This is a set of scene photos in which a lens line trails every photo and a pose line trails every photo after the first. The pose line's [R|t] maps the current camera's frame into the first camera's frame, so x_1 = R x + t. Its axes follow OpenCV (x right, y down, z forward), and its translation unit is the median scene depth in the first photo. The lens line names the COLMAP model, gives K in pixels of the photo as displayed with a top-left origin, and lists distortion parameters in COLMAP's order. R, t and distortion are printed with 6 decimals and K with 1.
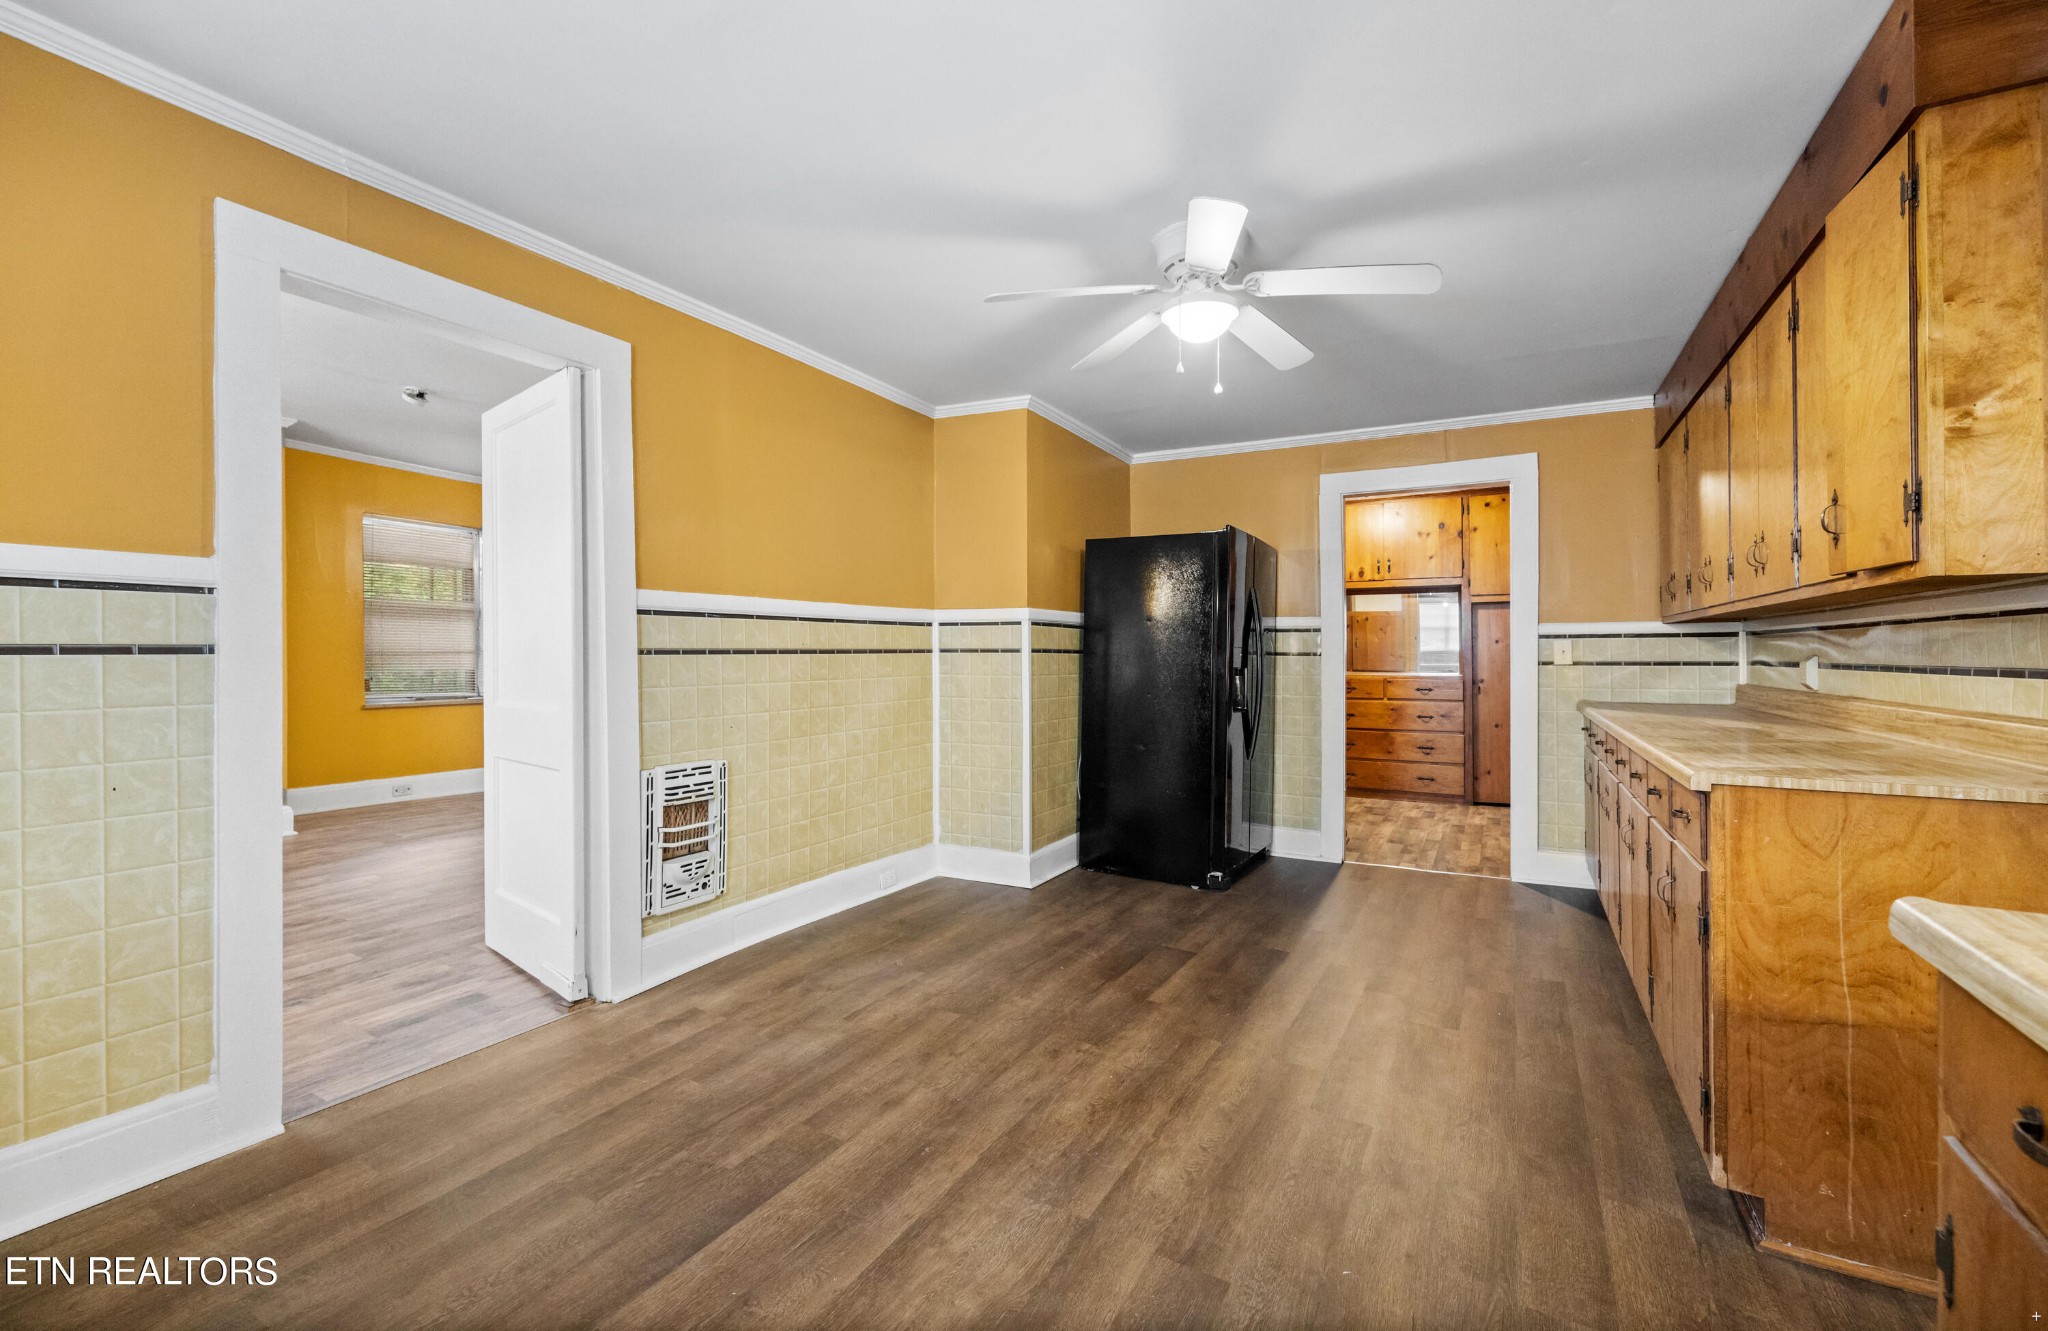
lens RADIAL K [[829.5, 0, 1024.0], [0, 829.5, 665.5], [0, 0, 1]] dist [-0.052210, -0.000057]
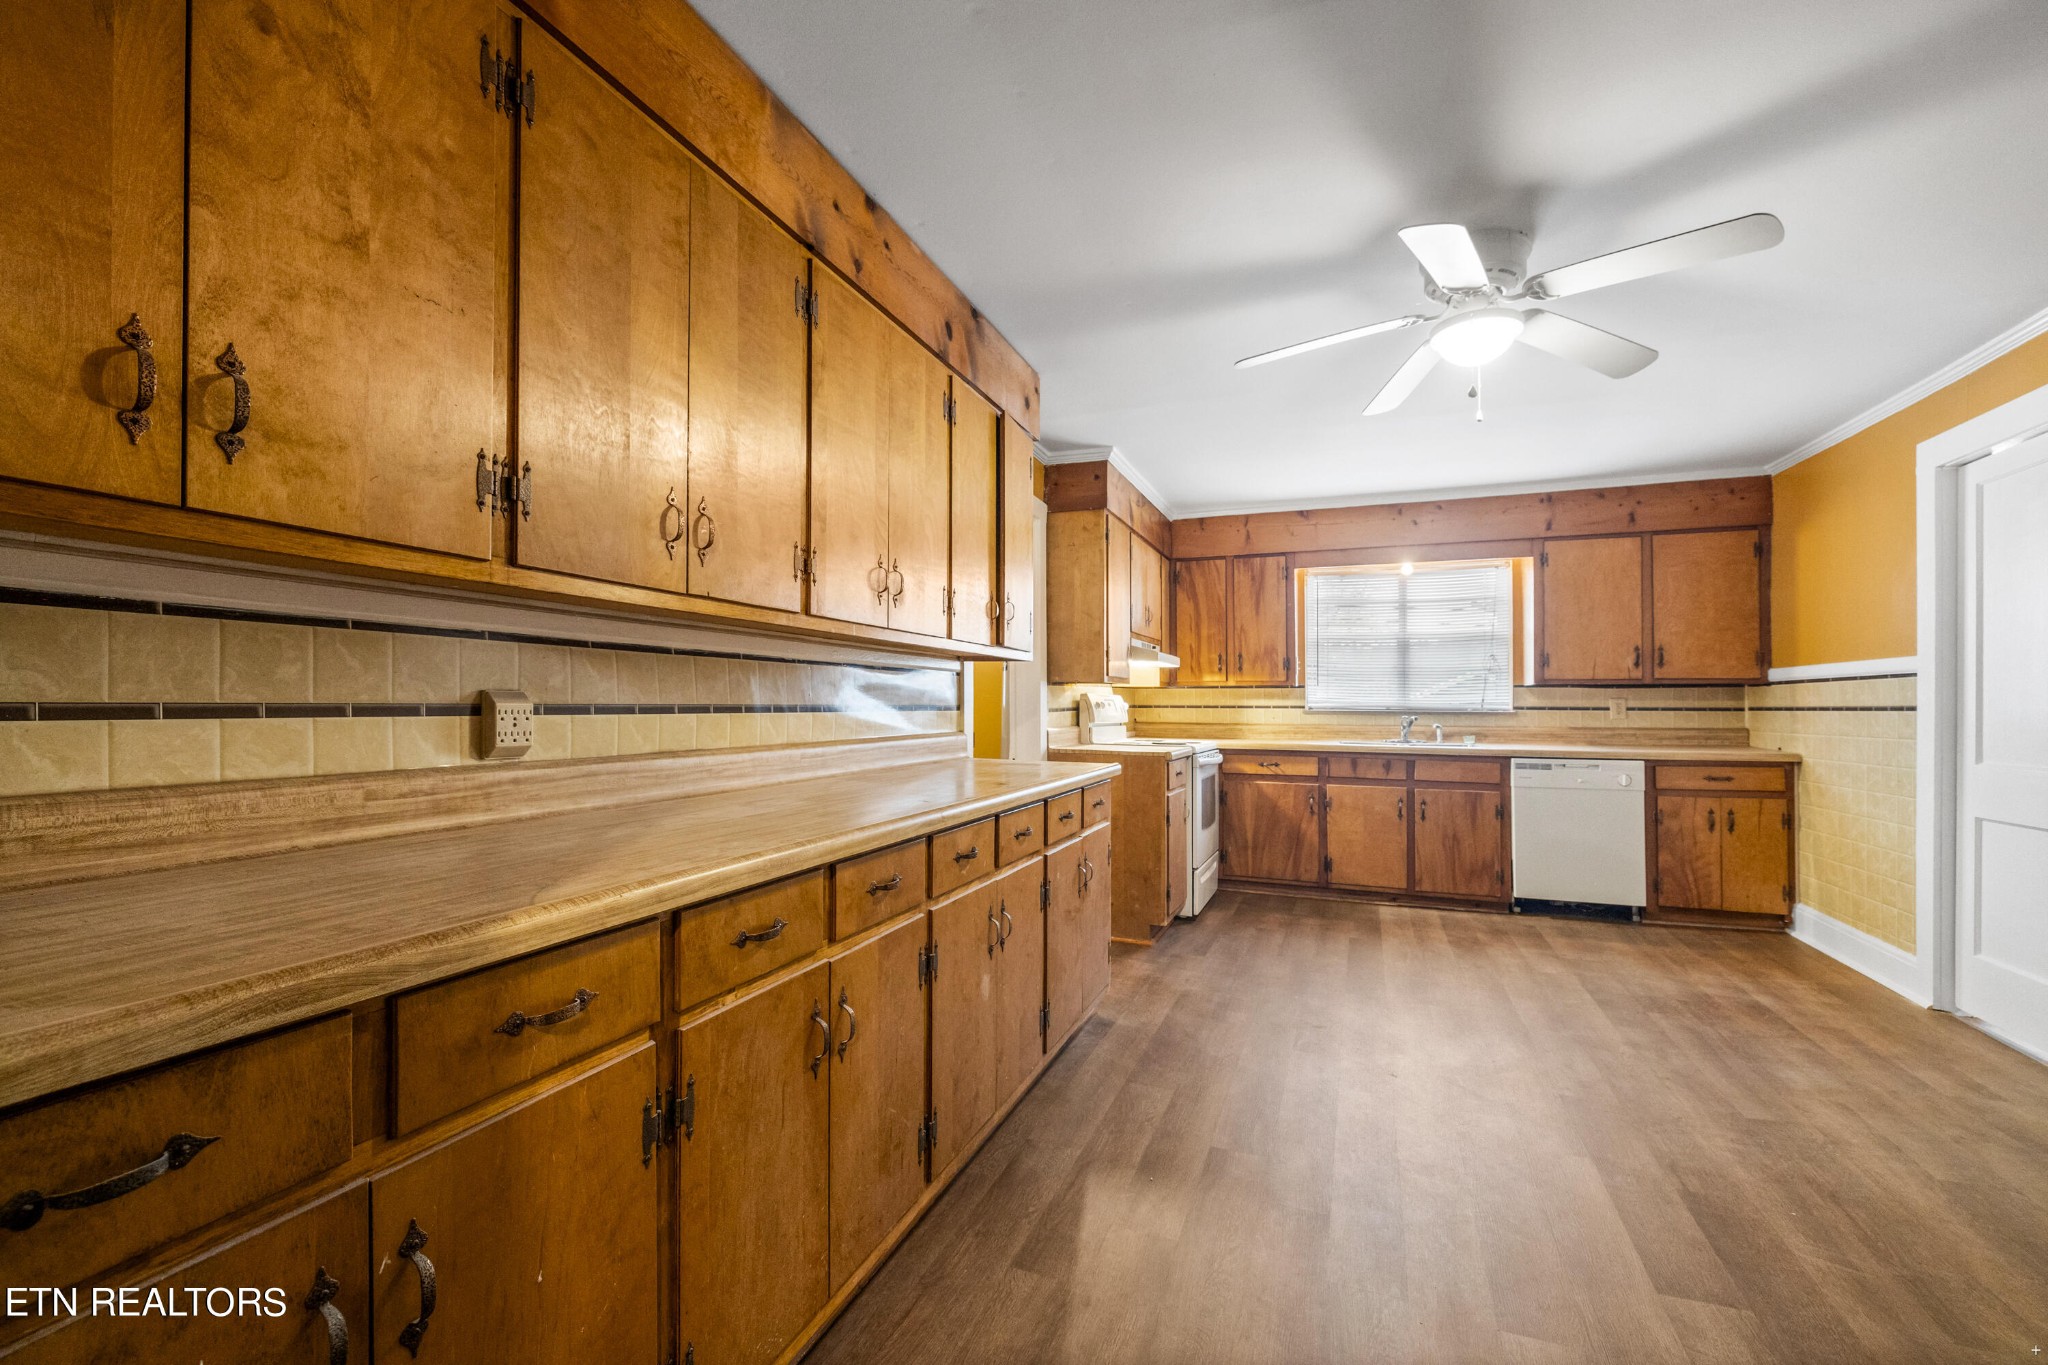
lens RADIAL K [[865.0, 0, 1024.0], [0, 865.0, 682.5], [0, 0, 1]] dist [0.000017, -0.000107]
pose [[-0.987590, -0.007508, -0.156876, 0.890387], [-0.006573, 0.999957, -0.006478, -0.035760], [0.156918, -0.005366, -0.987597, 1.896766]]
